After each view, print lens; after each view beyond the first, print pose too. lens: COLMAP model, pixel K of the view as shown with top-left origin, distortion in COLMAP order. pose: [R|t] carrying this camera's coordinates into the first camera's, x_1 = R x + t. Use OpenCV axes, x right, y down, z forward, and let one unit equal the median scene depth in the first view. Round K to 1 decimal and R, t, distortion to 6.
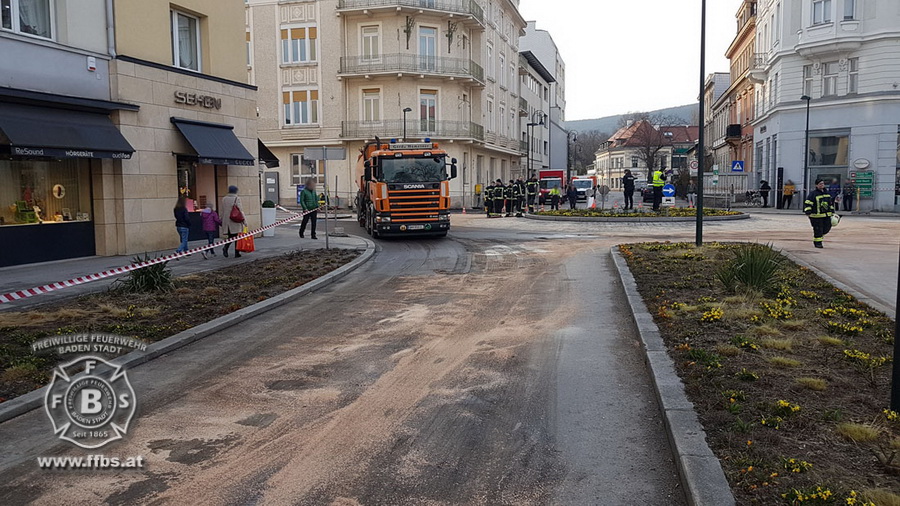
lens RADIAL K [[701.3, 0, 439.8], [0, 701.3, 239.2], [0, 0, 1]] dist [0.006849, -0.025361]
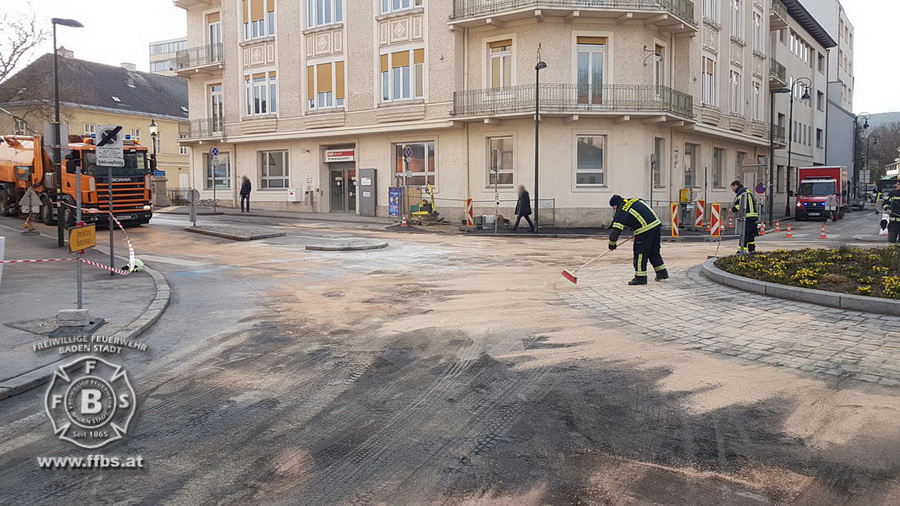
lens RADIAL K [[701.3, 0, 430.0], [0, 701.3, 236.6], [0, 0, 1]] dist [0.006849, -0.025361]
pose [[0.932494, 0.030835, -0.359866, 0.078903], [-0.033010, 0.999455, 0.000101, -0.029193], [0.359673, 0.011785, 0.933004, 0.355333]]
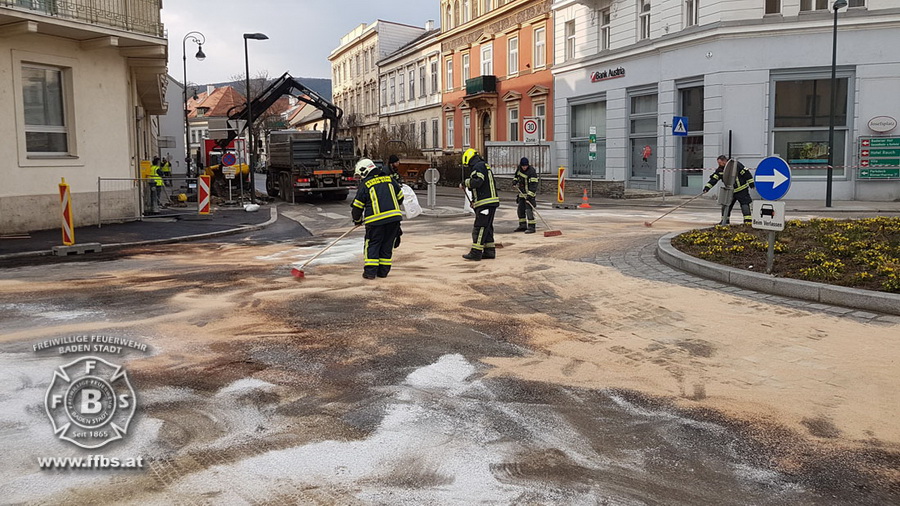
lens RADIAL K [[701.3, 0, 441.0], [0, 701.3, 236.9], [0, 0, 1]] dist [0.006849, -0.025361]
pose [[0.802231, -0.065312, 0.593430, -0.062128], [0.049023, 0.997848, 0.043549, -0.042928], [-0.594997, -0.005845, 0.803707, 0.577105]]
